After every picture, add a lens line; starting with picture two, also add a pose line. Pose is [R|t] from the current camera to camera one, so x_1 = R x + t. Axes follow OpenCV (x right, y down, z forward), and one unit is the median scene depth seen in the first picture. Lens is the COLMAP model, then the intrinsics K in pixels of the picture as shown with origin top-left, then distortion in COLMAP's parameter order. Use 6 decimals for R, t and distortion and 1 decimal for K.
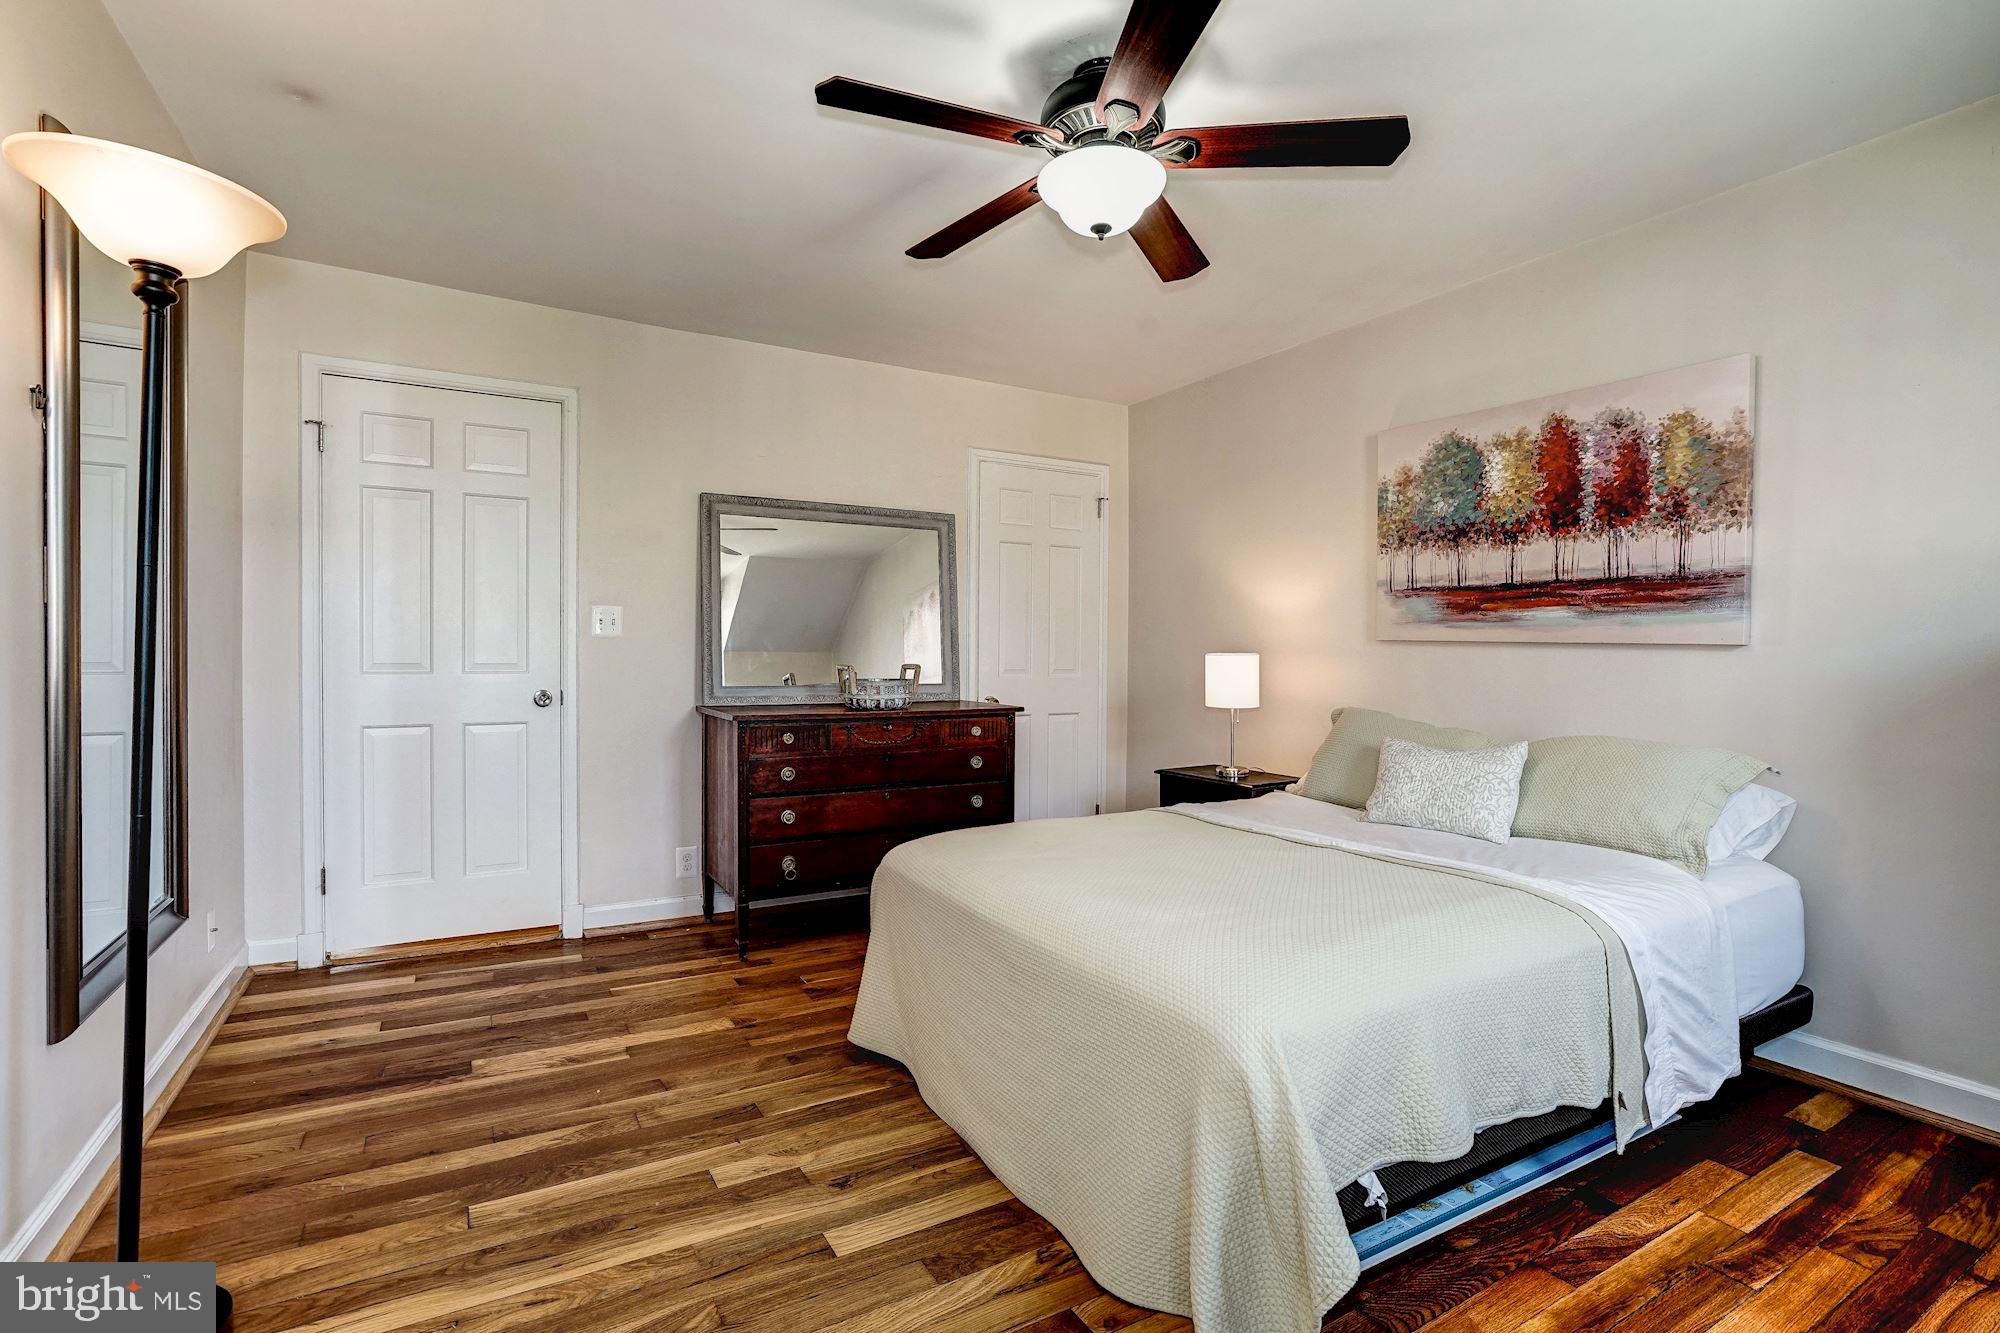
lens RADIAL K [[926.8, 0, 1002.7], [0, 926.8, 675.4], [0, 0, 1]] dist [-0.035571, 0.016310]
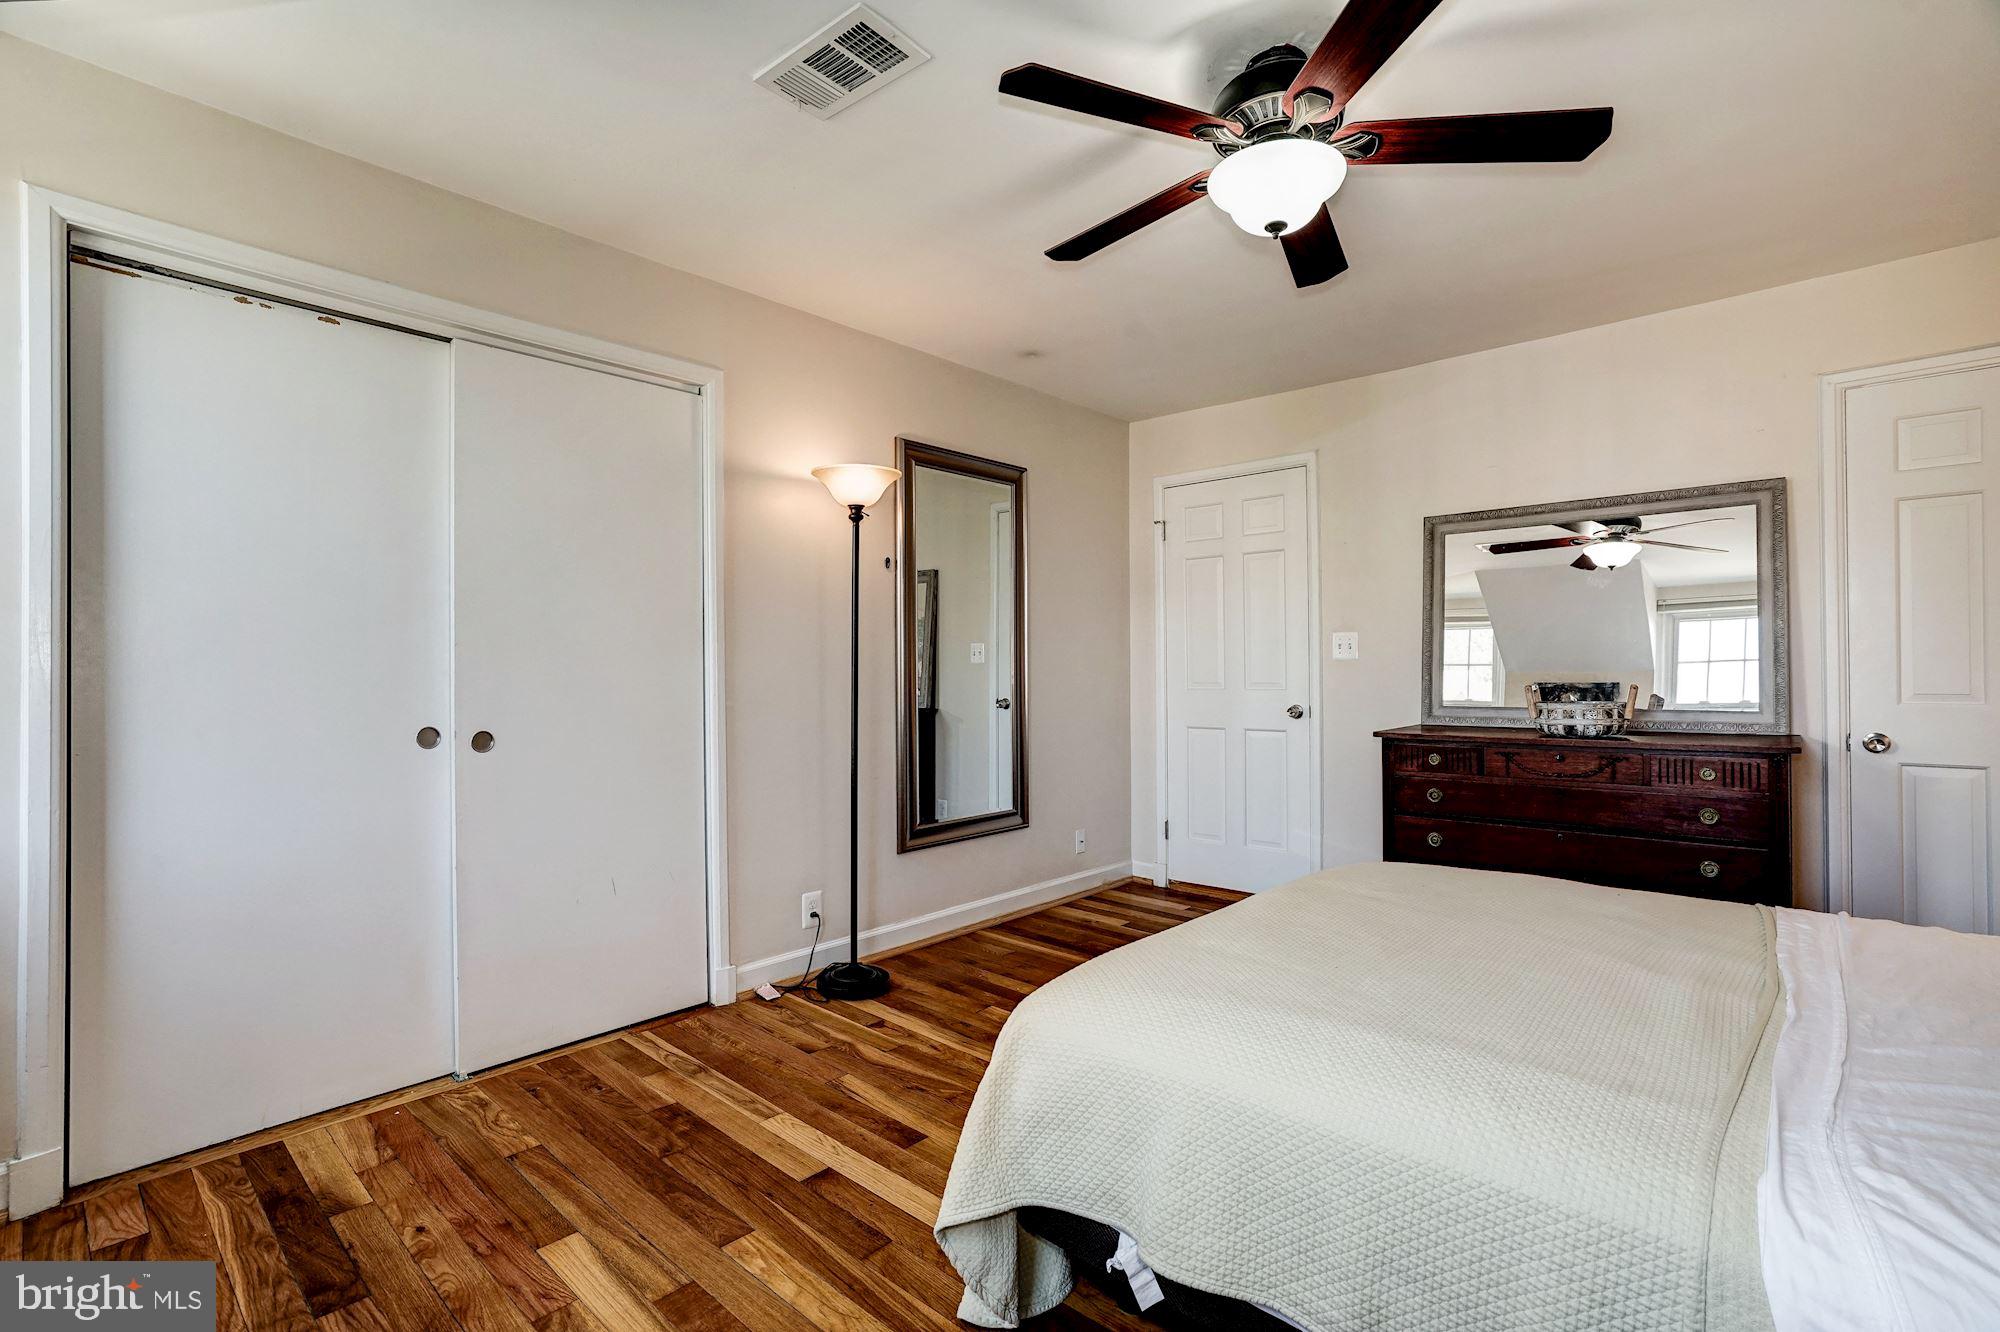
lens RADIAL K [[926.8, 0, 1002.7], [0, 926.8, 674.9], [0, 0, 1]] dist [-0.035571, 0.016310]
pose [[0.303910, -0.008727, -0.952661, 0.562258], [-0.017386, 0.999741, -0.014705, 0.001240], [0.952542, 0.021031, 0.303679, 0.268208]]
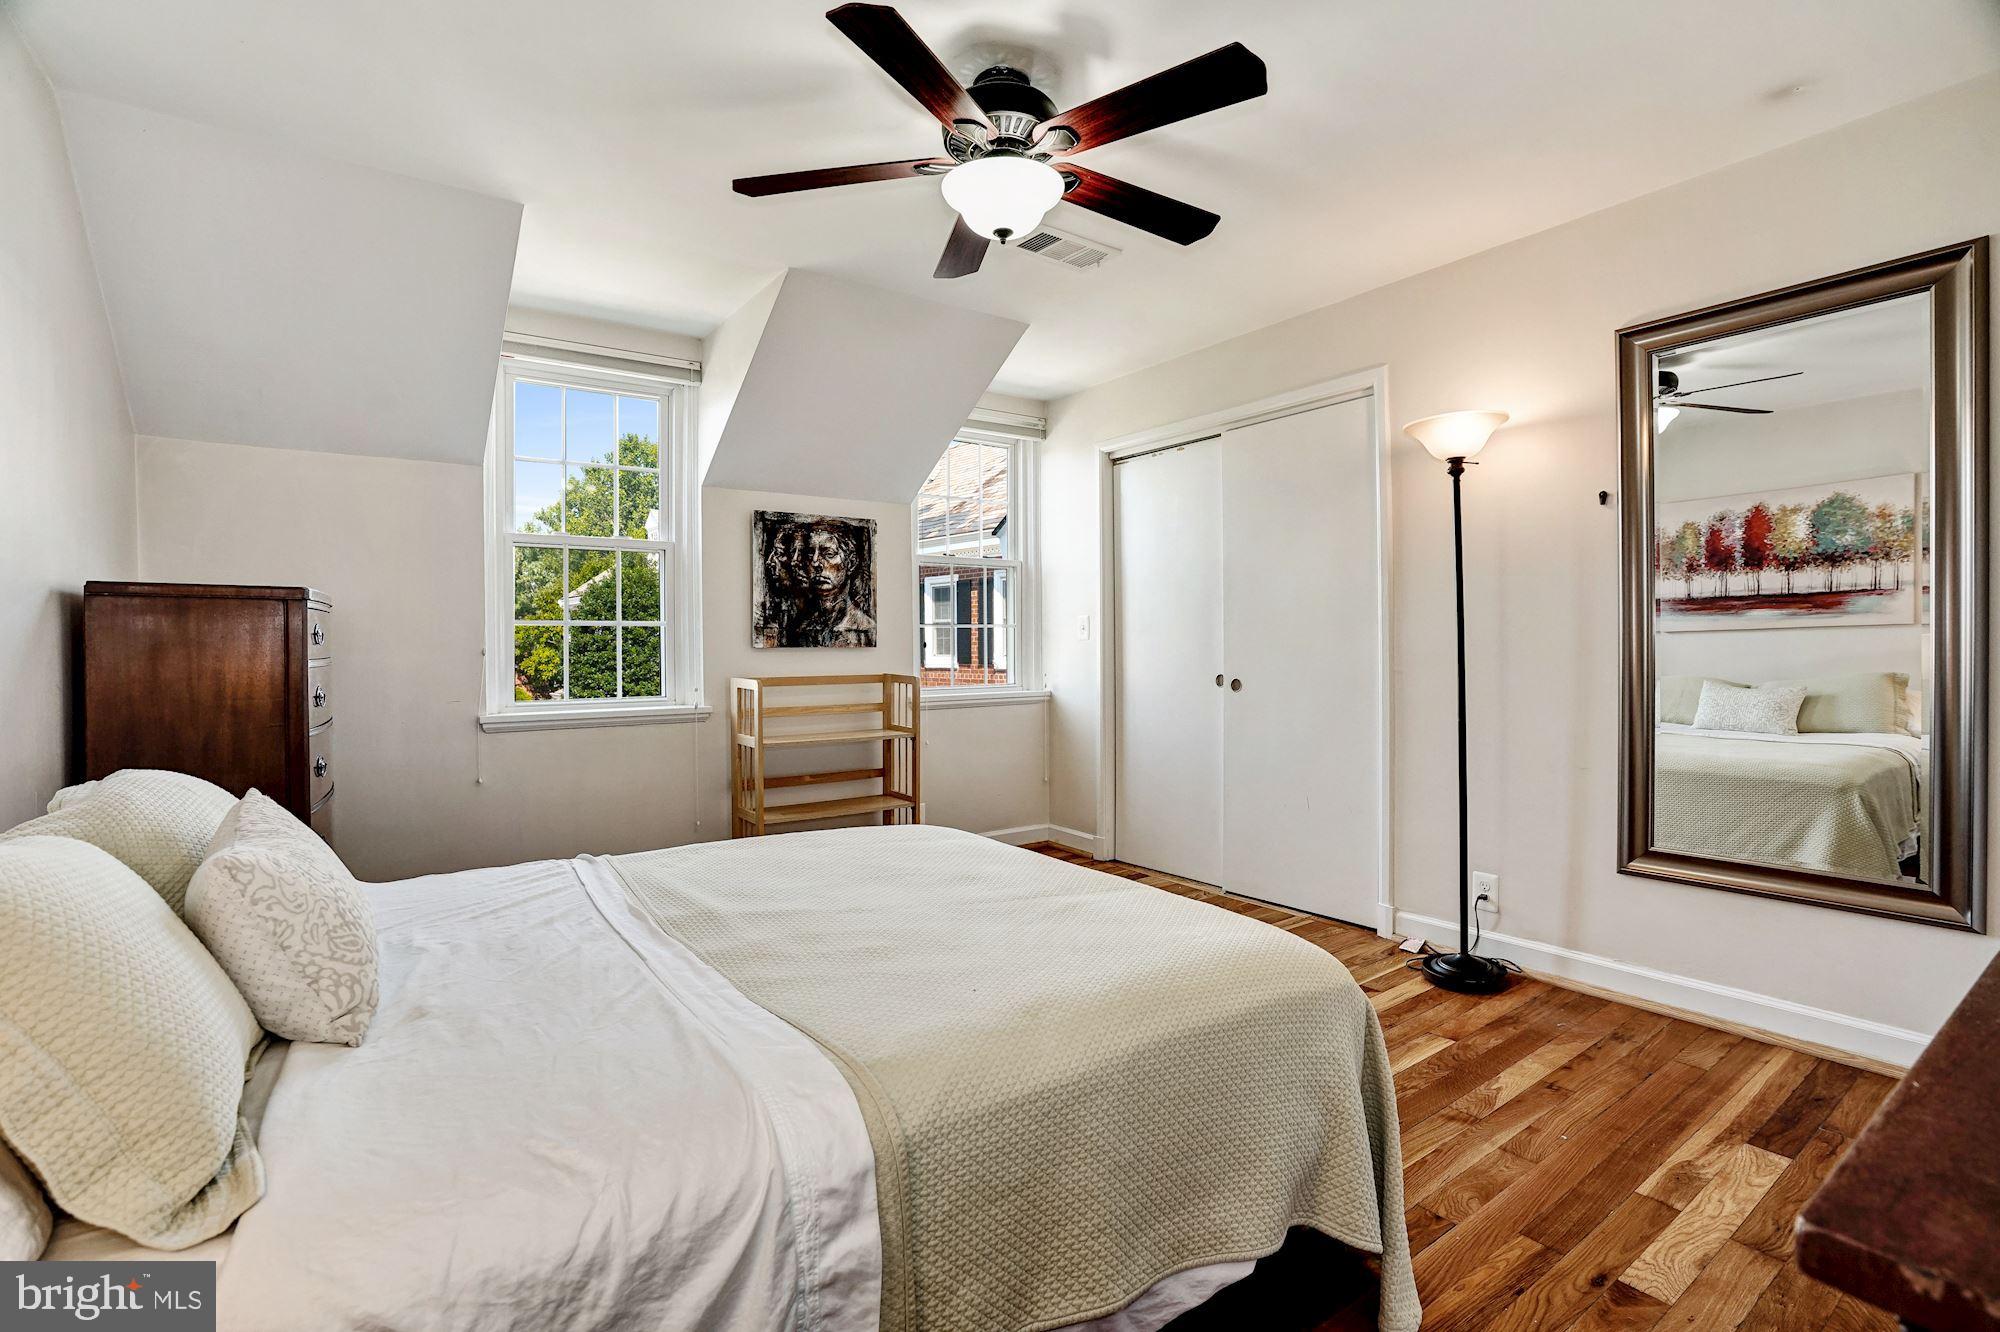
lens RADIAL K [[926.8, 0, 1002.7], [0, 926.8, 674.9], [0, 0, 1]] dist [-0.035571, 0.016310]
pose [[-0.995406, 0.000653, -0.095740, 0.124787], [-0.004764, 0.998400, 0.056337, -0.026274], [0.095623, 0.056534, -0.993811, 1.243522]]
